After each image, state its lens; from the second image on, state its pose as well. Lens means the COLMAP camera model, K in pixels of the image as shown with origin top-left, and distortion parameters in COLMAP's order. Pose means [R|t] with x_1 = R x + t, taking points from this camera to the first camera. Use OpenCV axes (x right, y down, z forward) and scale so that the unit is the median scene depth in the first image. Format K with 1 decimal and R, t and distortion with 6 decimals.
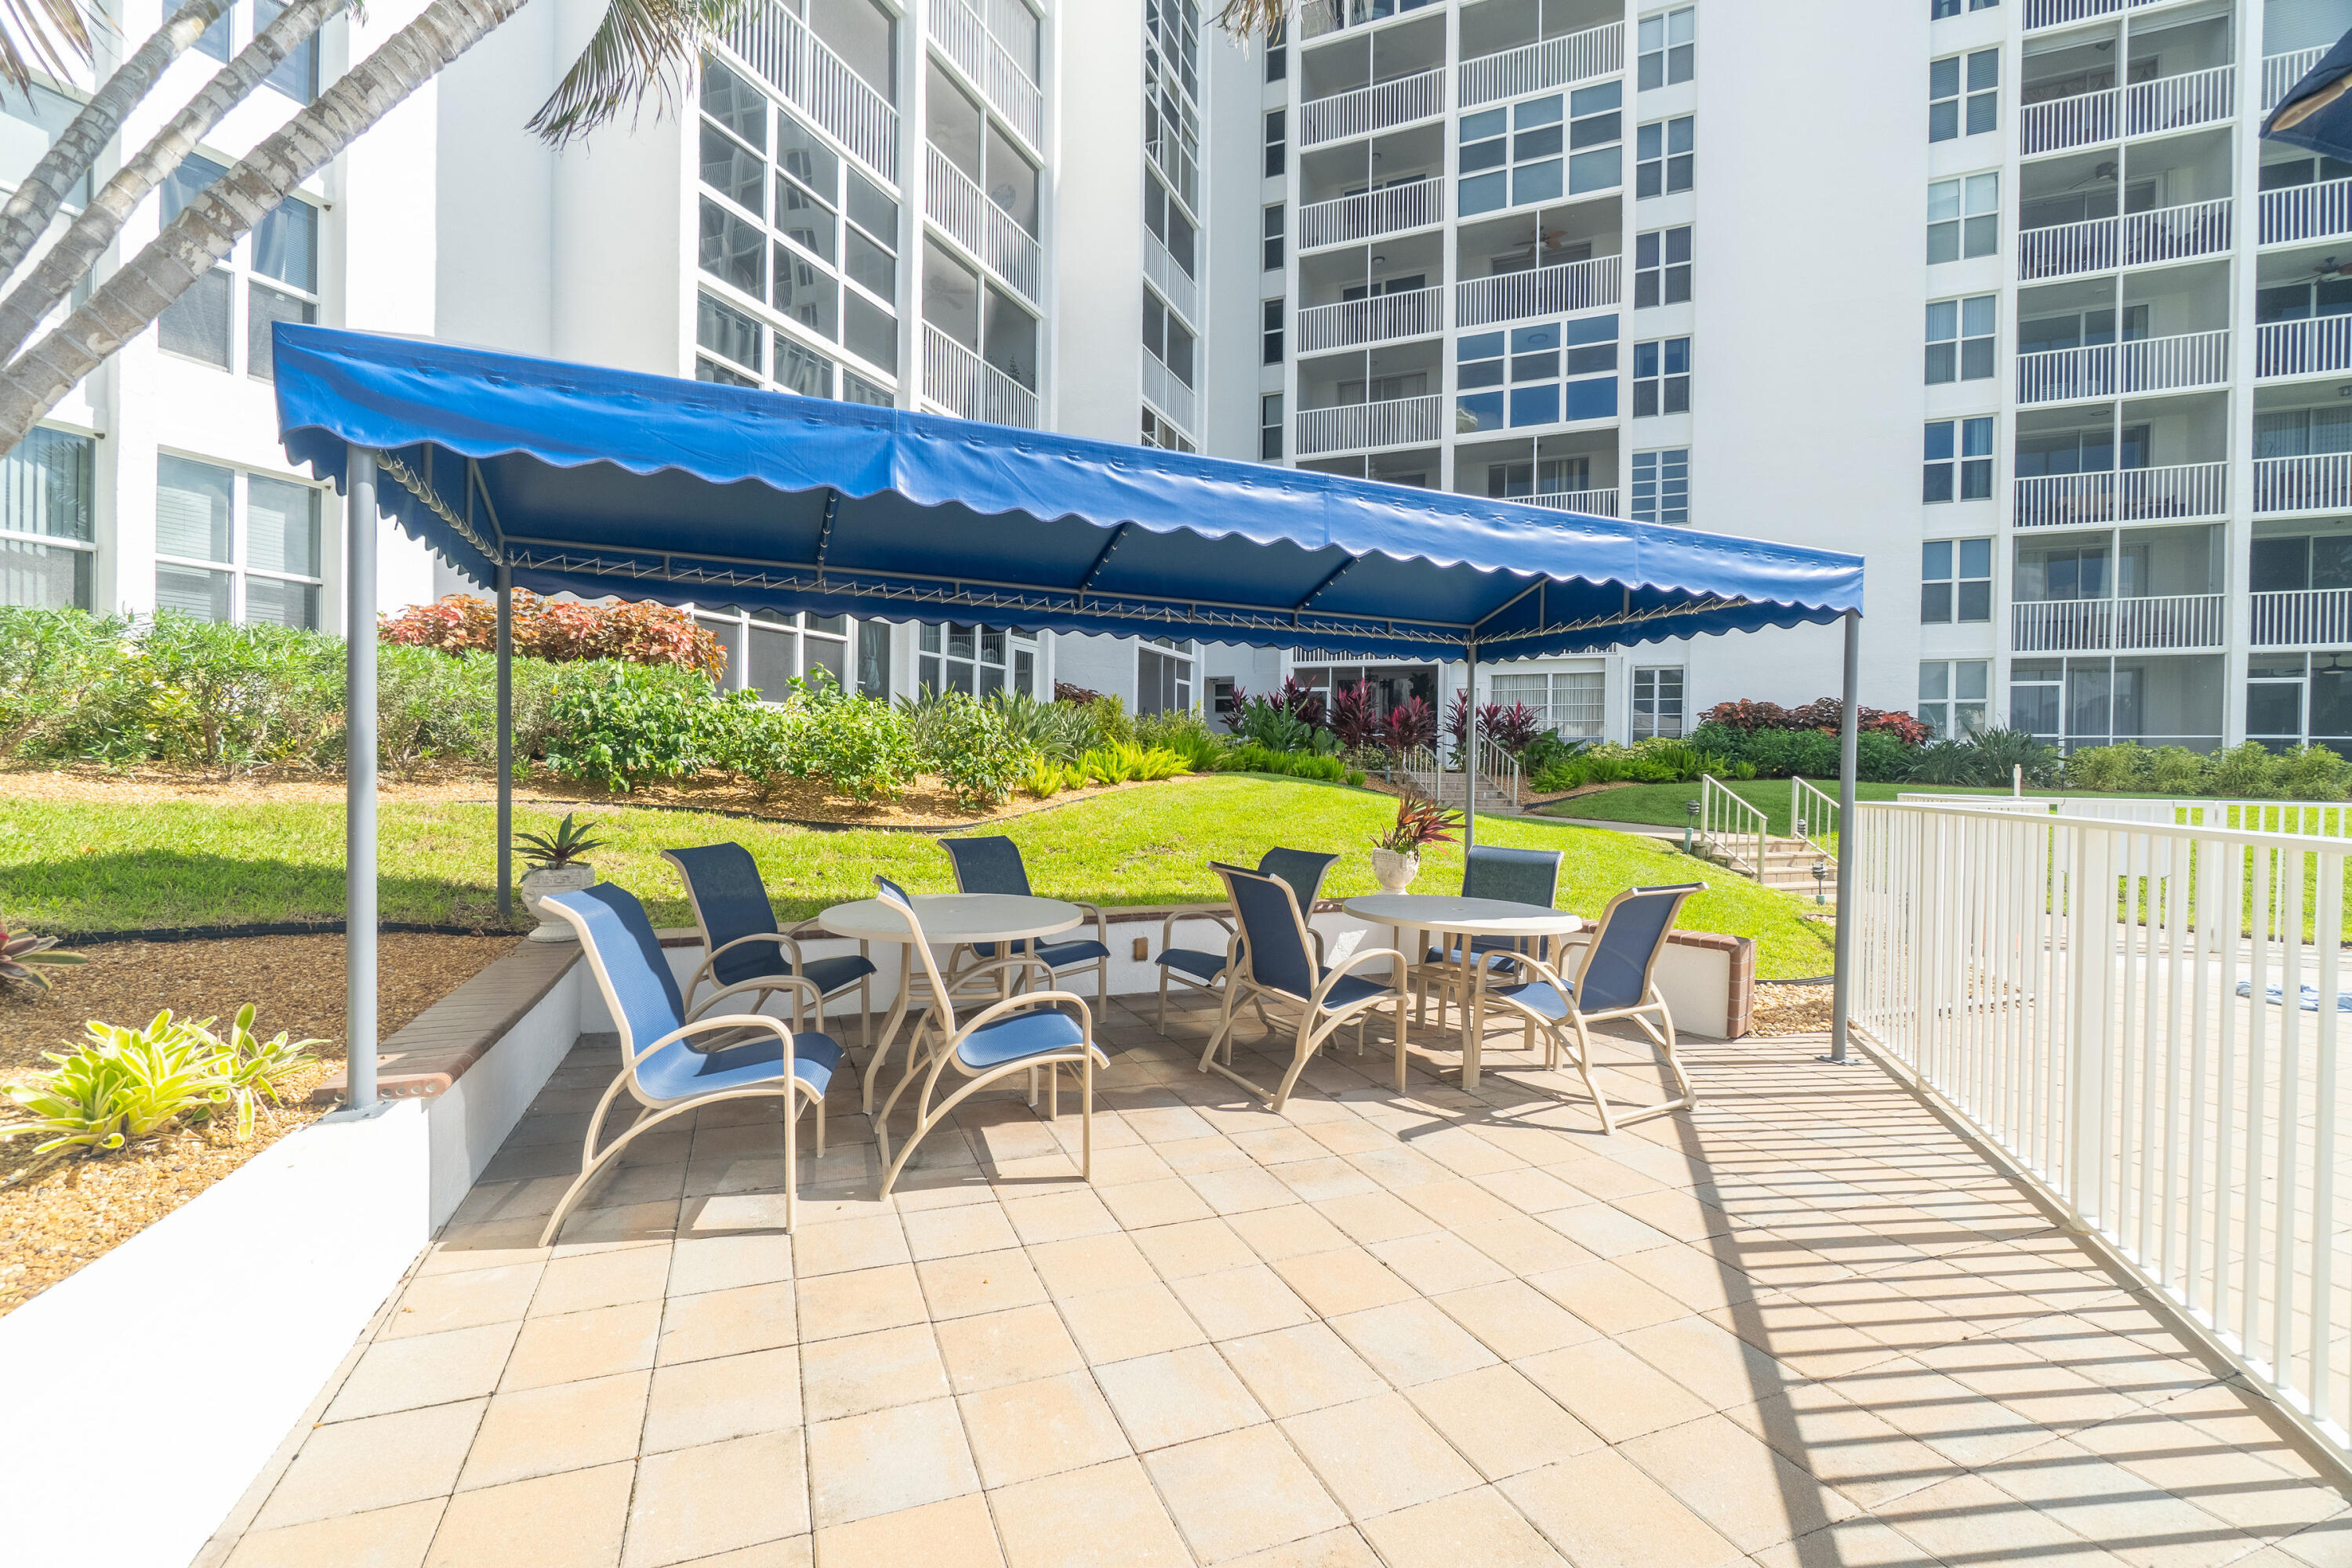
lens RADIAL K [[1017.1, 0, 1170.9], [0, 1017.1, 779.9], [0, 0, 1]] dist [-0.002936, -0.000047]
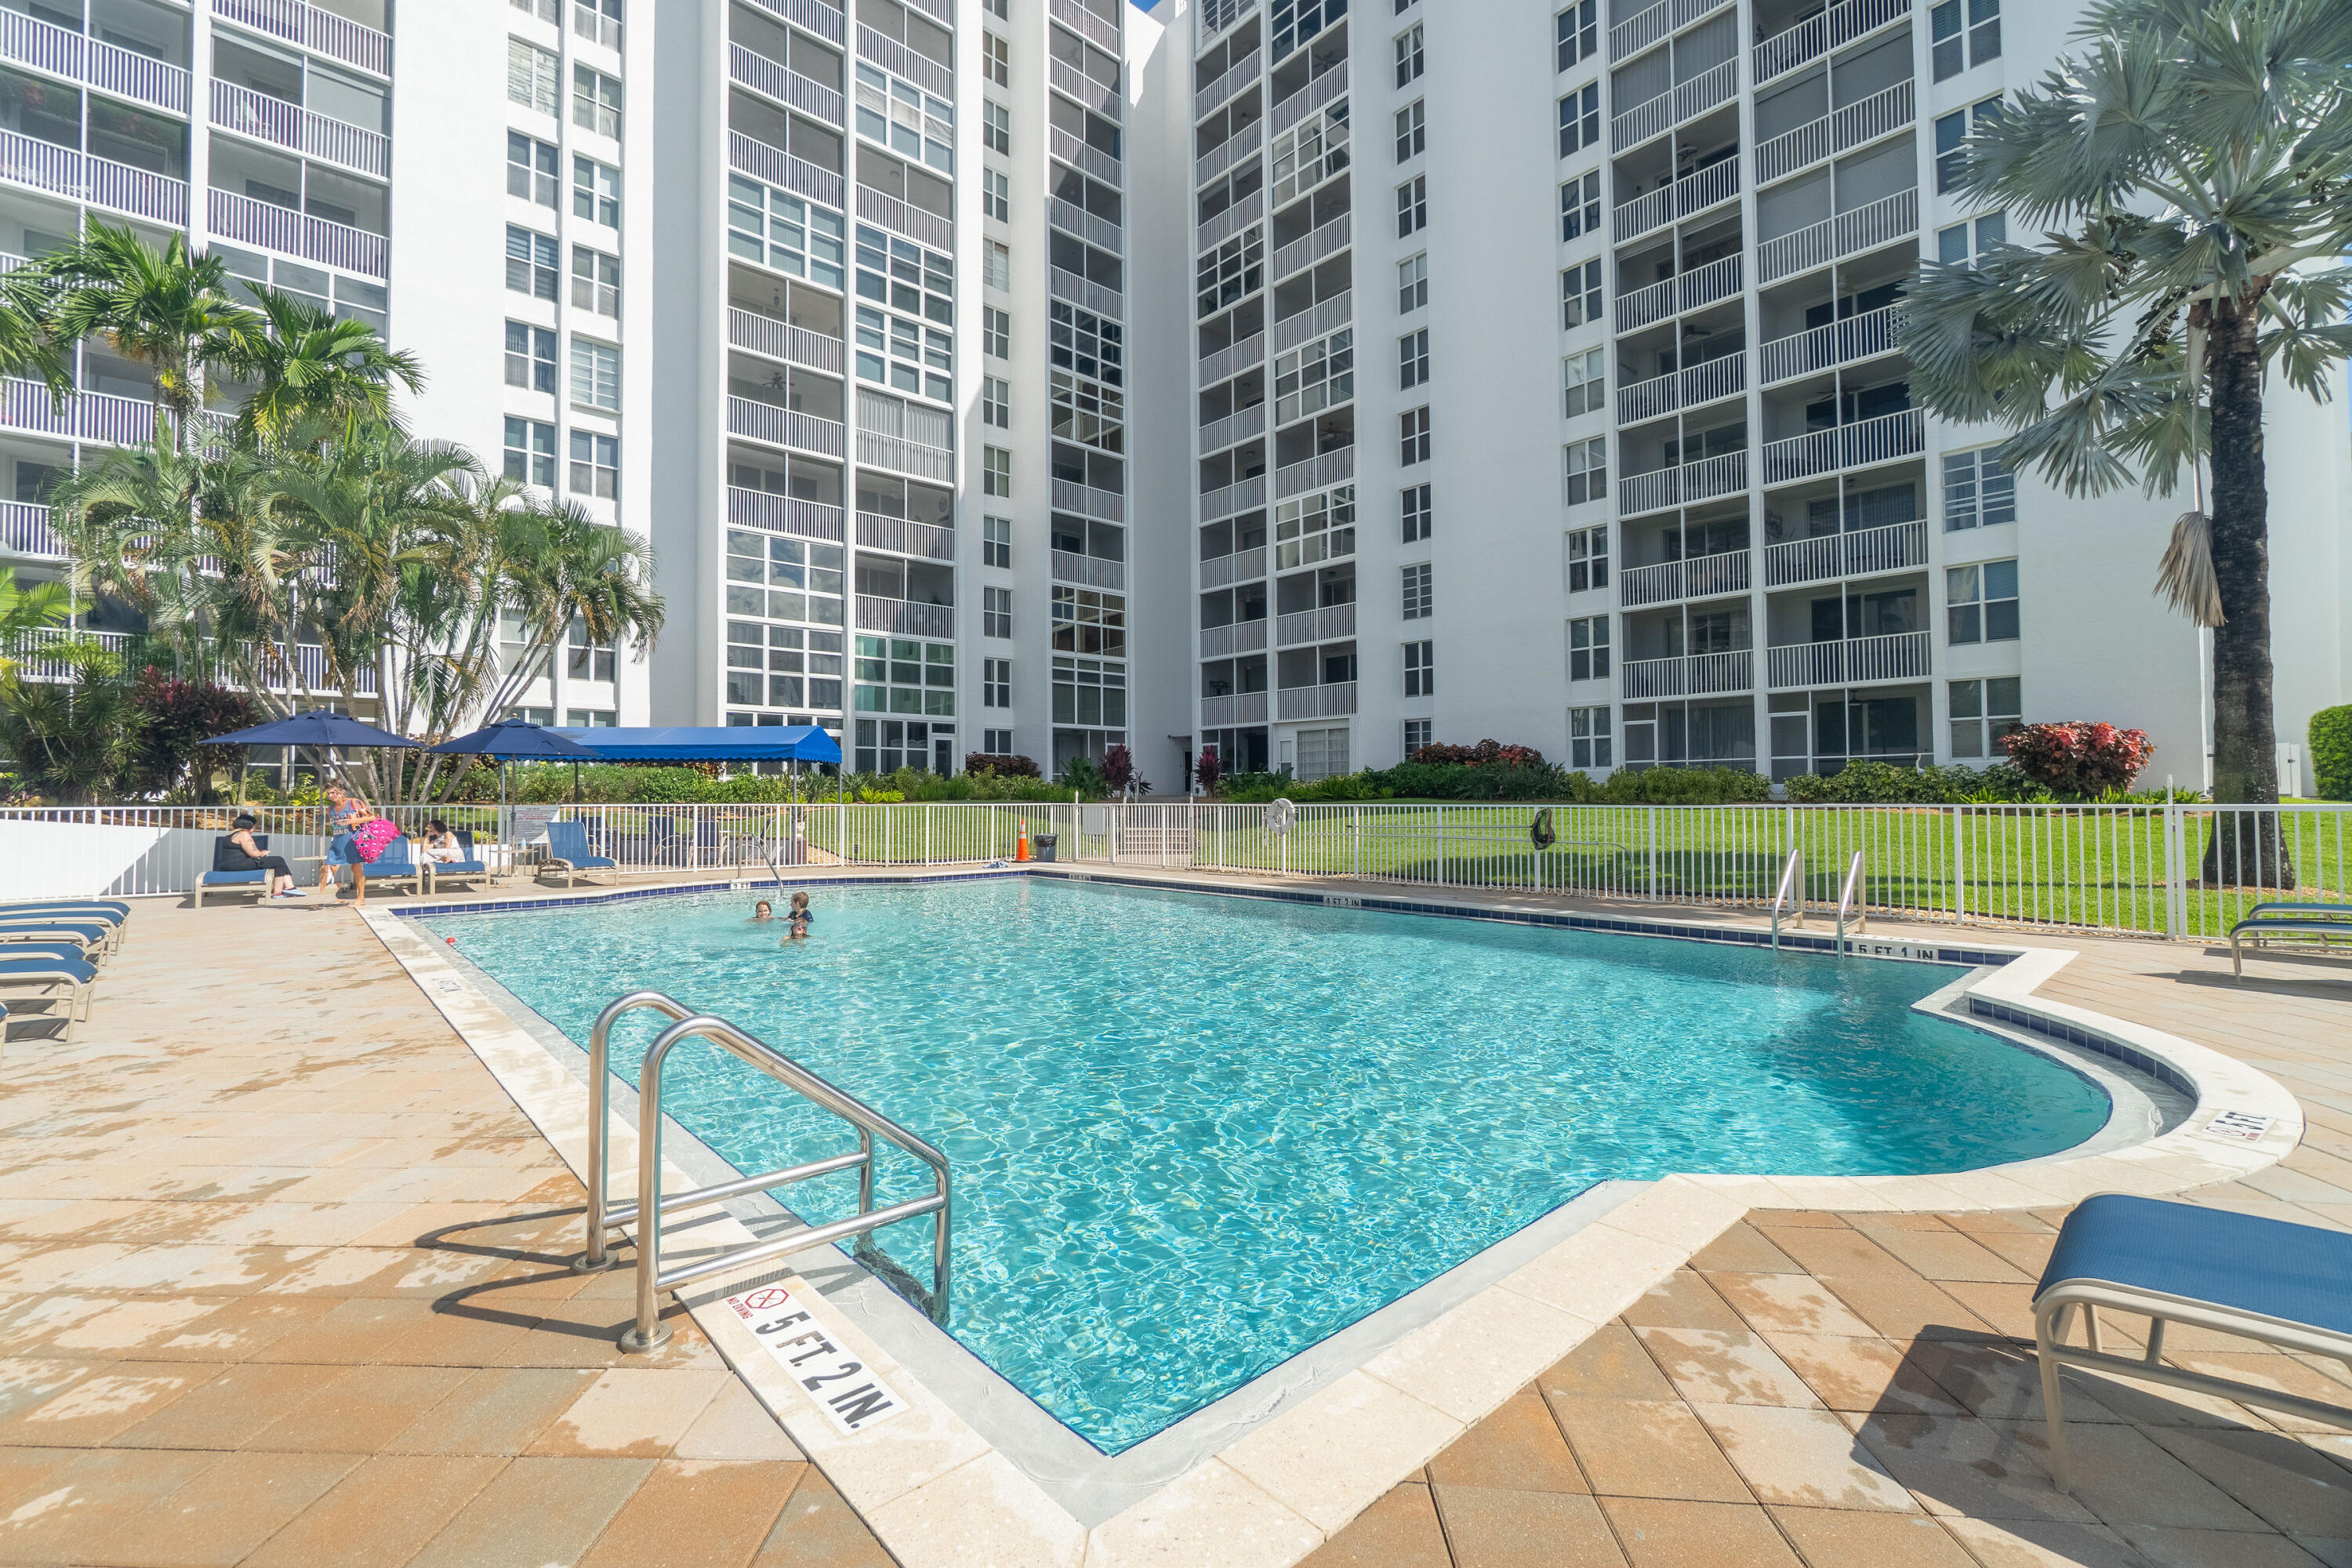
lens RADIAL K [[1017.1, 0, 1170.9], [0, 1017.1, 779.9], [0, 0, 1]] dist [-0.002936, -0.000047]
pose [[0.909662, -0.027400, -0.414445, 0.836320], [0.012493, 0.999175, -0.038637, 0.023231], [0.415162, 0.029969, 0.909254, -0.453916]]
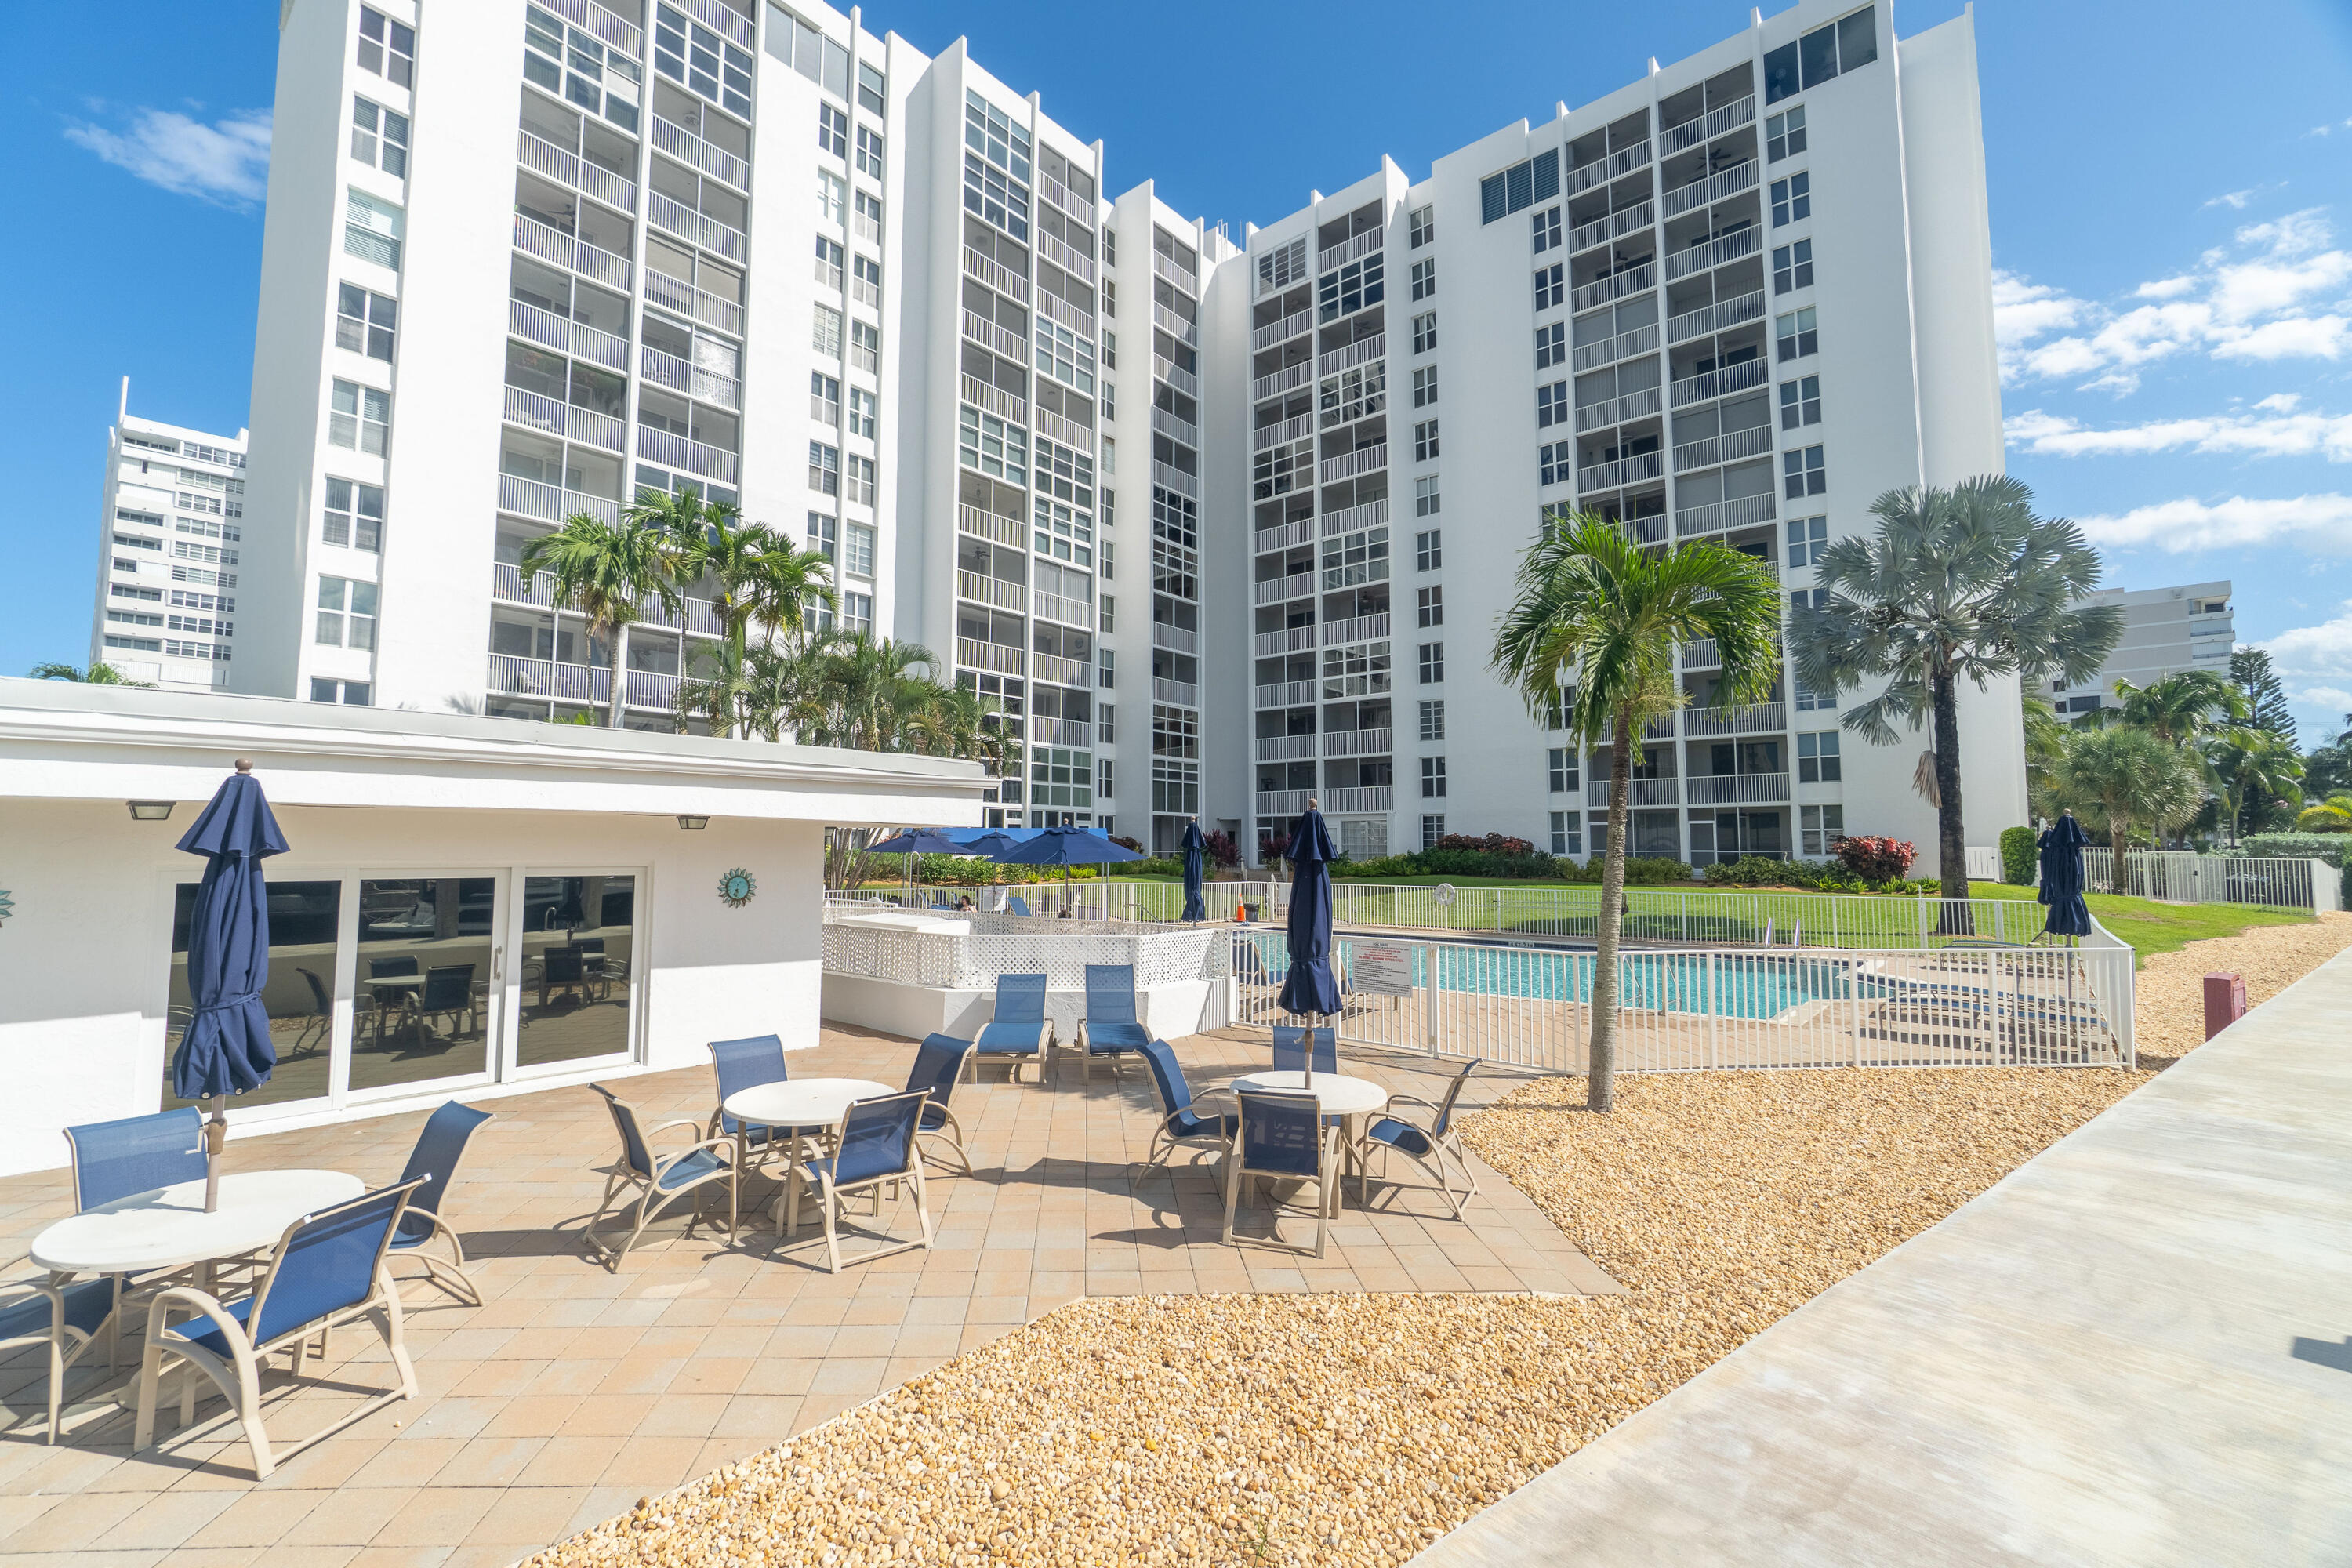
lens RADIAL K [[1024.5, 0, 1176.0], [0, 1024.5, 784.0], [0, 0, 1]] dist [-0.001361, -0.000176]
pose [[0.958705, -0.031997, -0.282598, 0.627695], [0.007064, 0.996023, -0.088811, -0.003203], [0.284316, 0.083147, 0.955118, -1.071569]]
